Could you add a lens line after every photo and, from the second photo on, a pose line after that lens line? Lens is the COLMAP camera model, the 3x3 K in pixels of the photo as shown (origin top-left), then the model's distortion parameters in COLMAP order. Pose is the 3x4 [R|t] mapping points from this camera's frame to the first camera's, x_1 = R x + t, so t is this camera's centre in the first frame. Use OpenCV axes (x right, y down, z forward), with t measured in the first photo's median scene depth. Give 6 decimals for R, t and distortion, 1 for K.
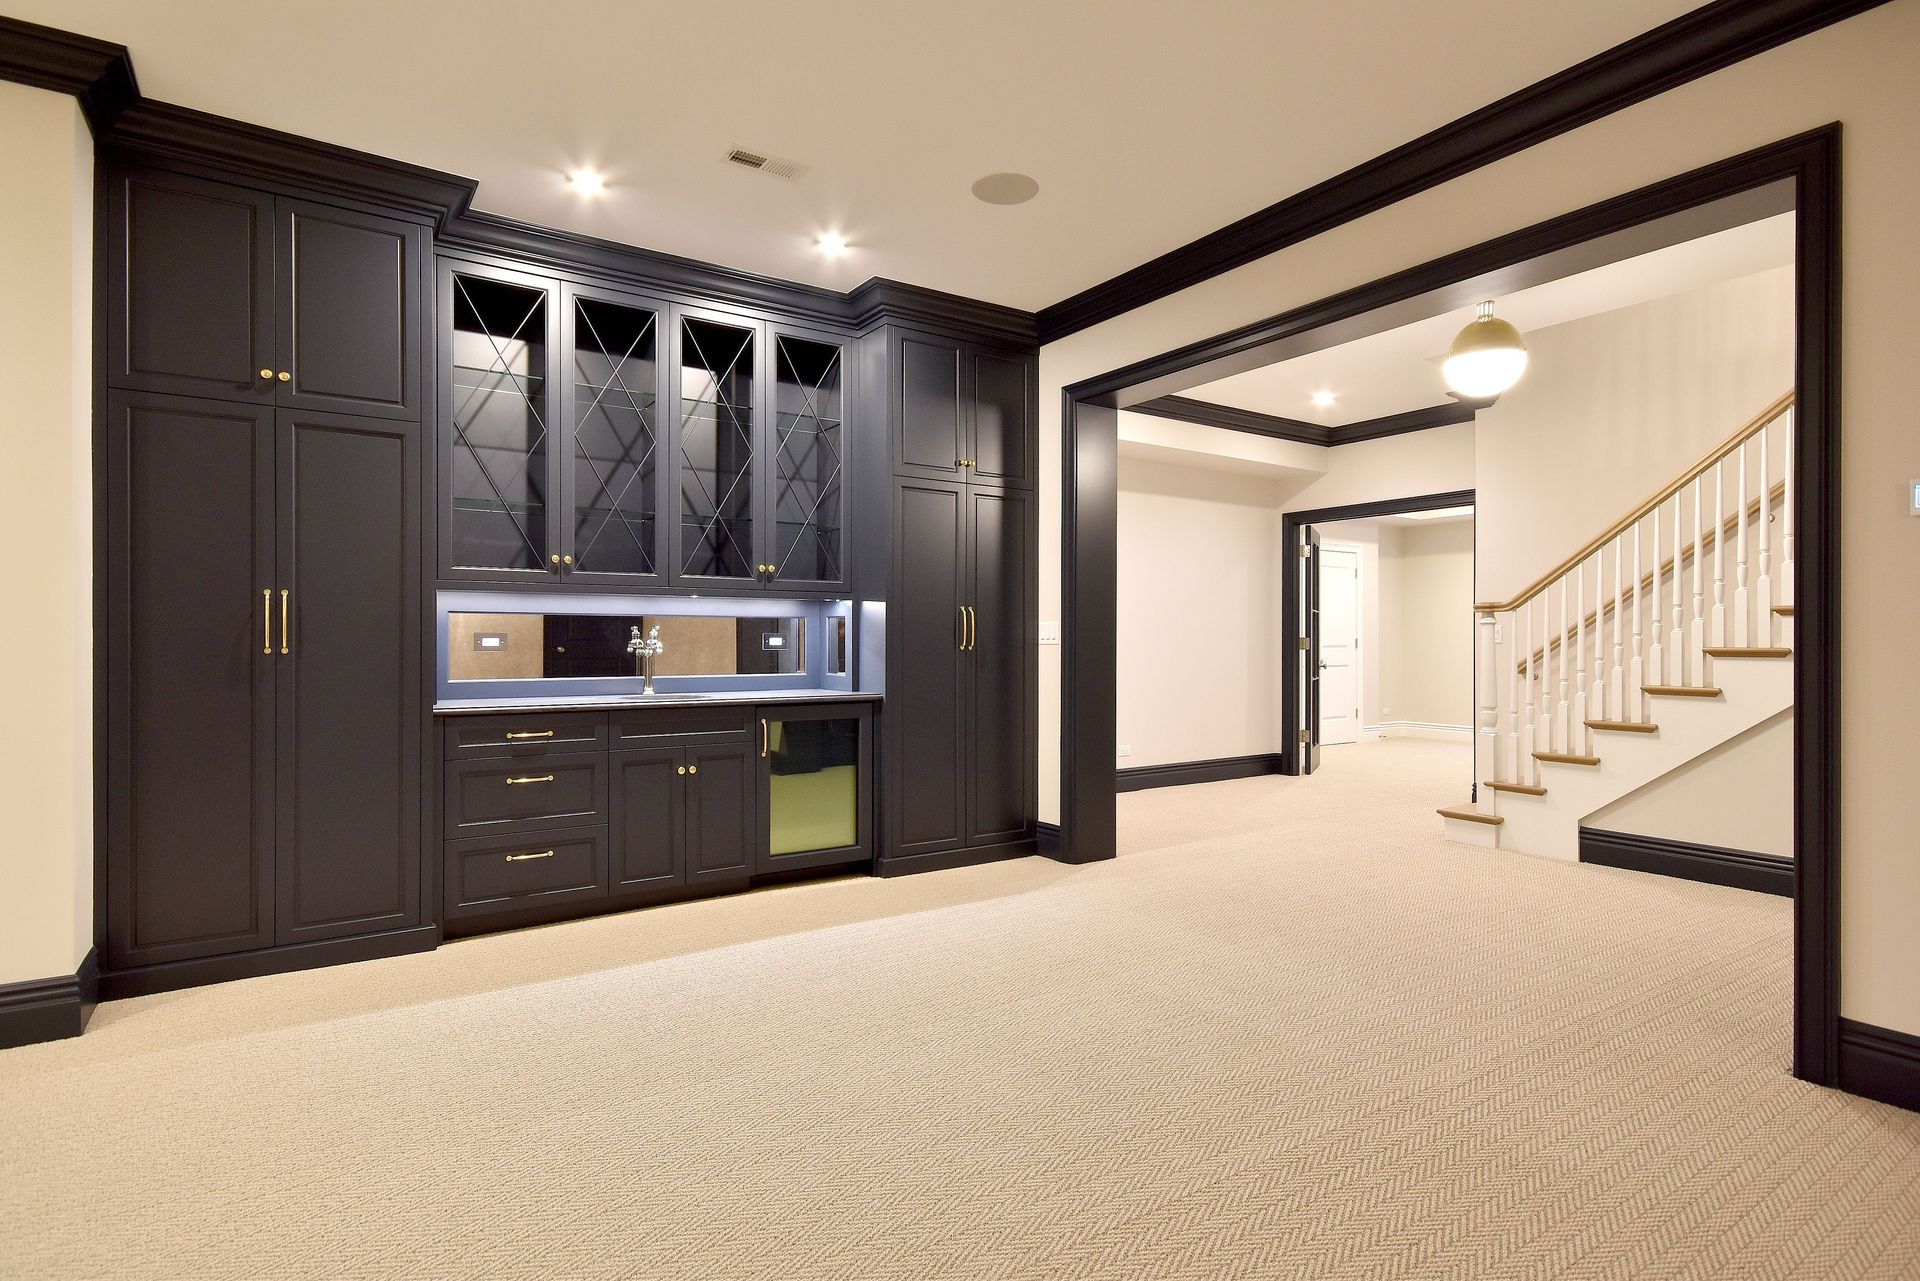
lens RADIAL K [[932.8, 0, 960.0], [0, 932.8, 640.5], [0, 0, 1]] dist [0.003076, 0.000822]
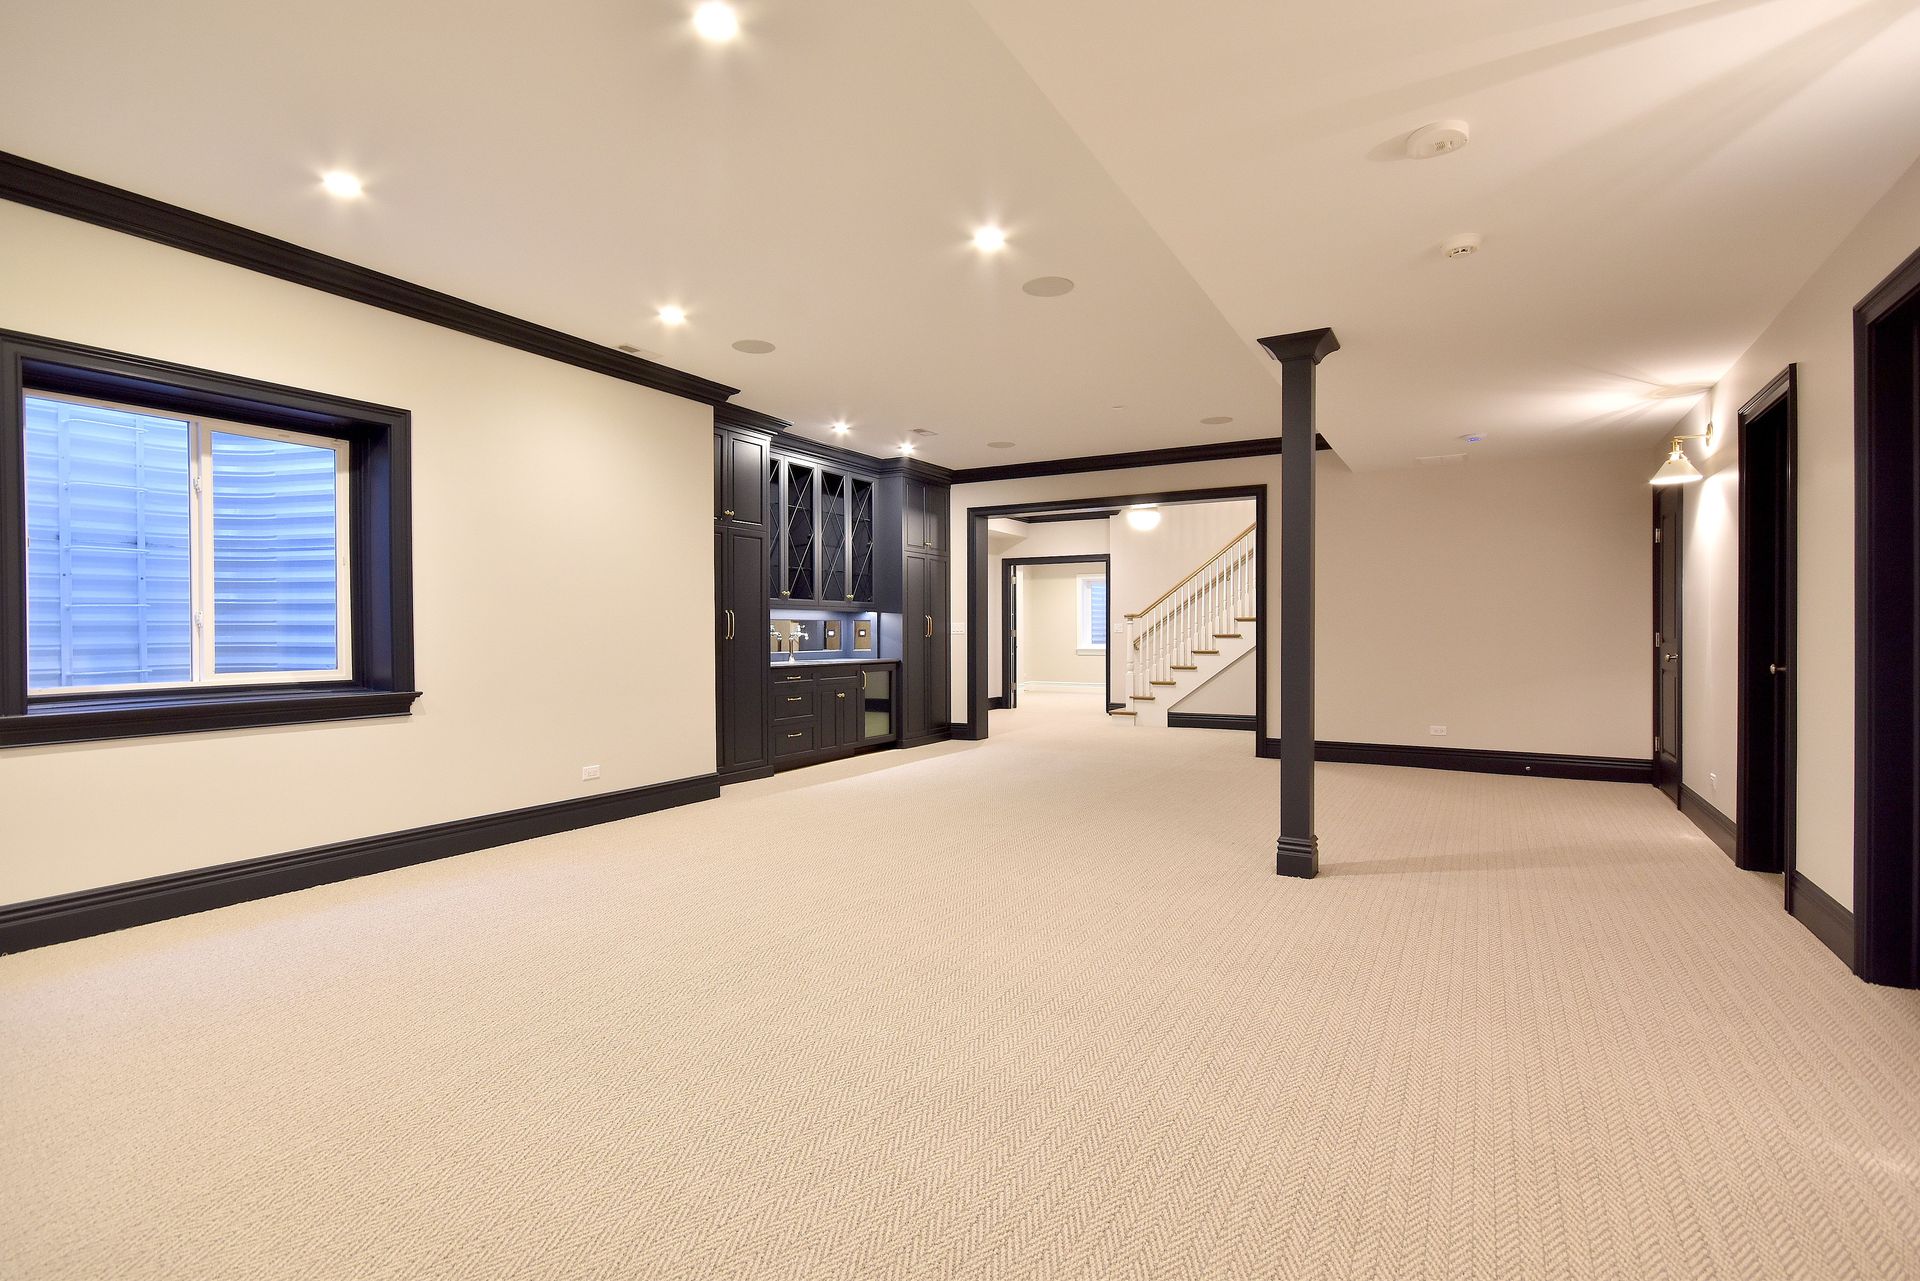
lens RADIAL K [[890.4, 0, 950.4], [0, 890.4, 638.5], [0, 0, 1]] dist [0.006092, 0.000300]
pose [[0.895619, -0.006662, 0.444773, -0.811015], [0.003850, 0.999966, 0.007225, -0.000497], [-0.444806, -0.004758, 0.895614, -0.745878]]
